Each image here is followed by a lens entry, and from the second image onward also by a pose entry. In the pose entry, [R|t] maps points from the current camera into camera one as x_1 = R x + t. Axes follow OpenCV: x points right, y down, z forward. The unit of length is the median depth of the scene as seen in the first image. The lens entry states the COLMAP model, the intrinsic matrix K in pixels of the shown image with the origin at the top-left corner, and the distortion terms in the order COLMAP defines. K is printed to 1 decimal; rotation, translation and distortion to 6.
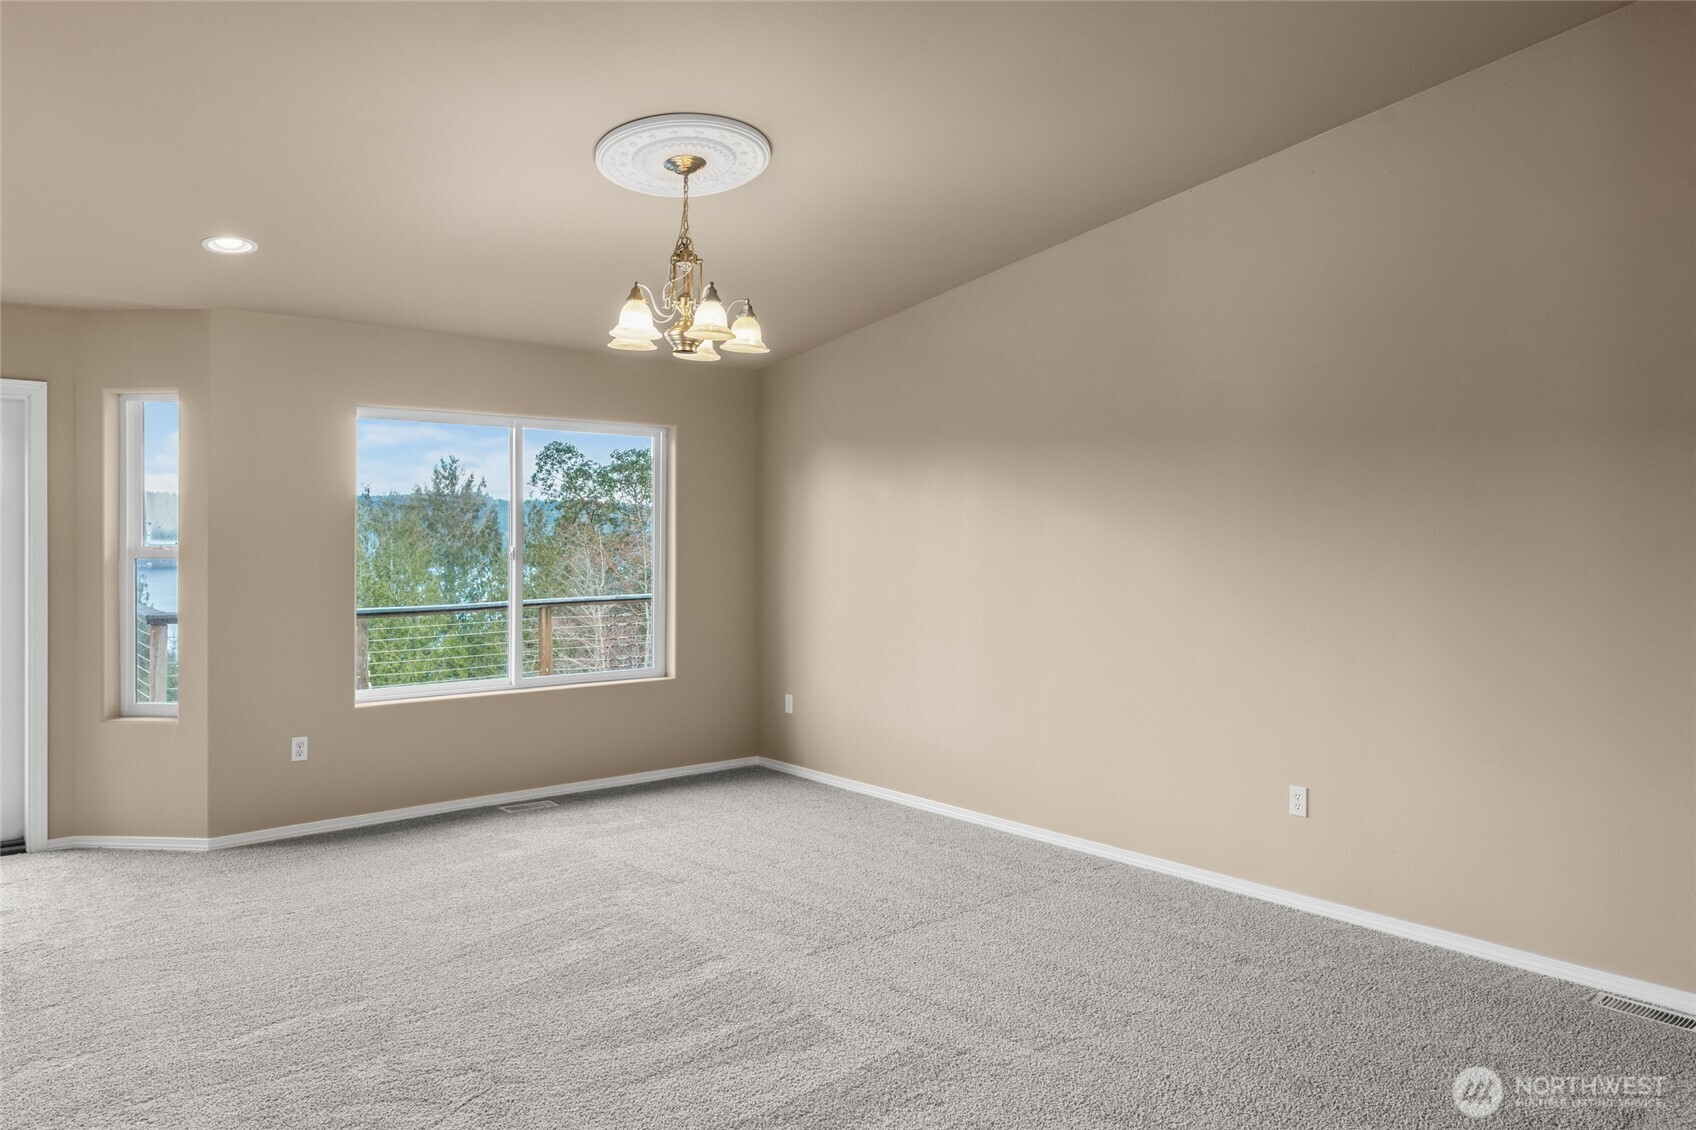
lens RADIAL K [[1165.1, 0, 860.2], [0, 1165.1, 550.9], [0, 0, 1]] dist [0.008473, -0.005002]
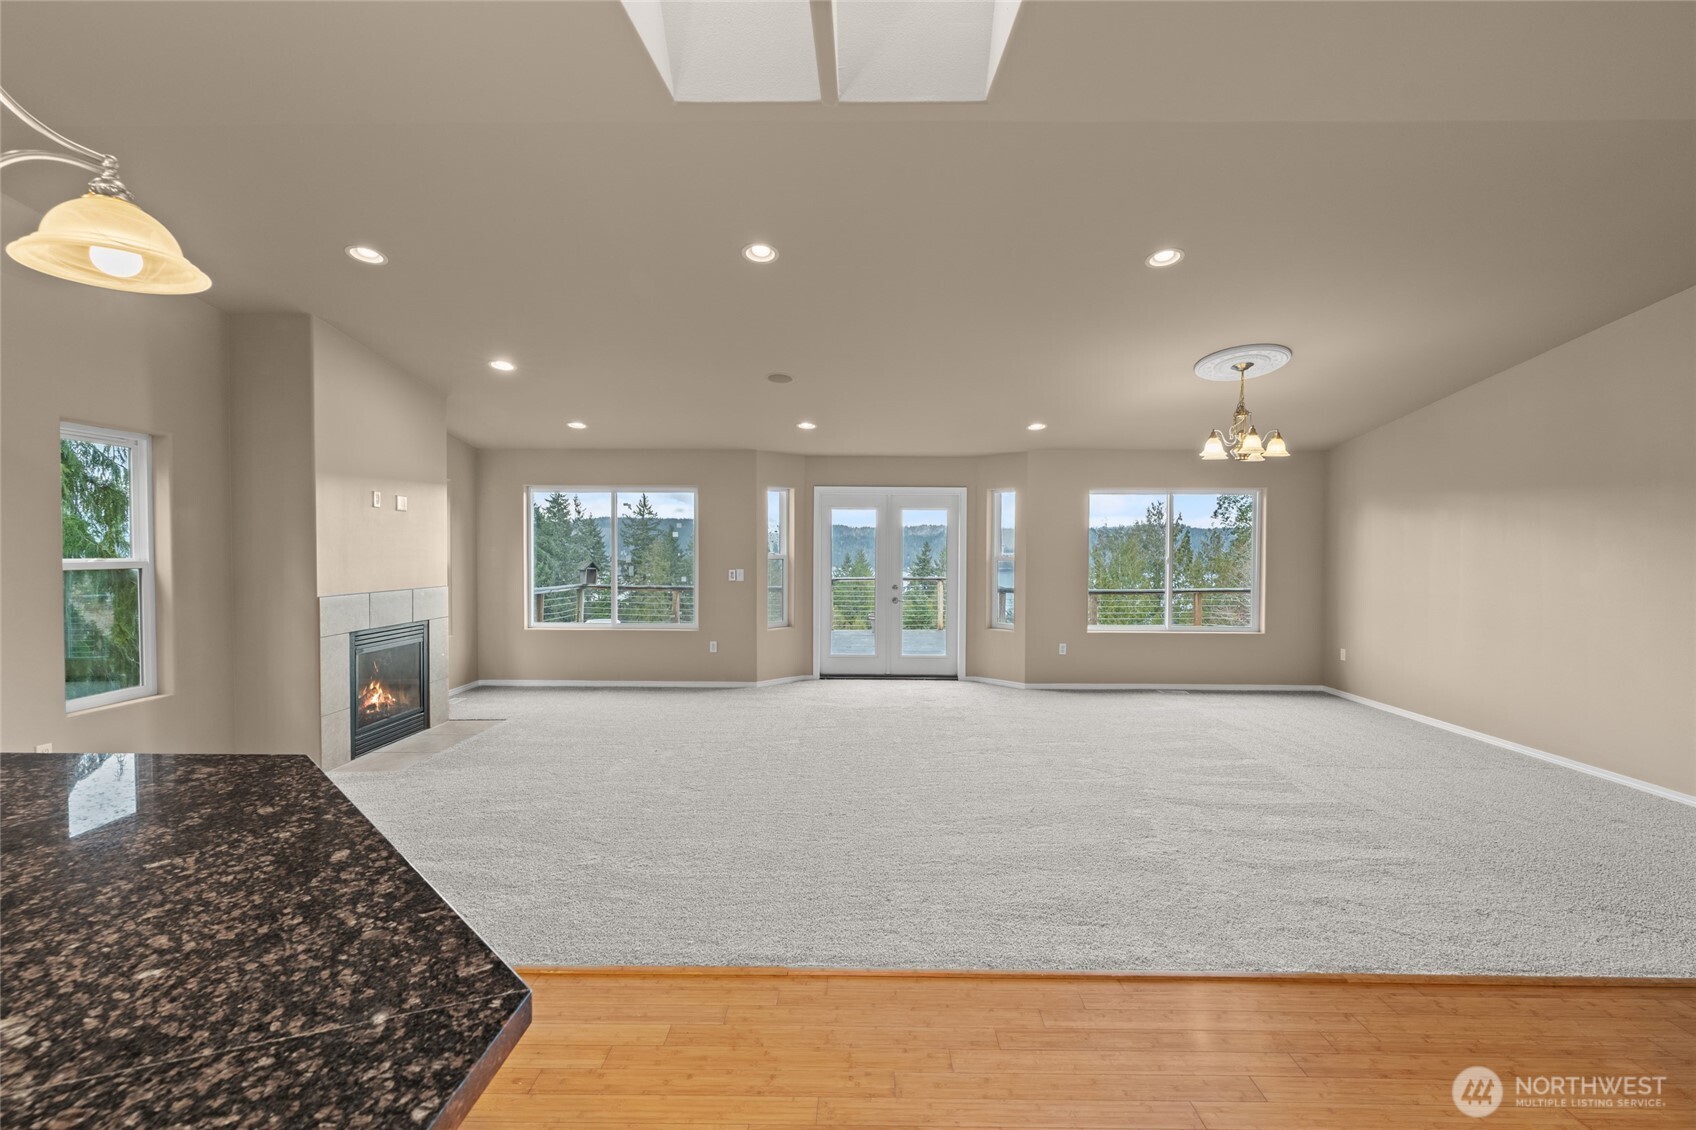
lens RADIAL K [[760.9, 0, 859.5], [0, 760.9, 564.1], [0, 0, 1]] dist [-0.002095, 0.000539]
pose [[0.756134, 0.010800, -0.654327, 0.164451], [-0.009287, 0.999940, 0.005773, 0.006803], [0.654351, 0.001712, 0.756189, -0.330049]]
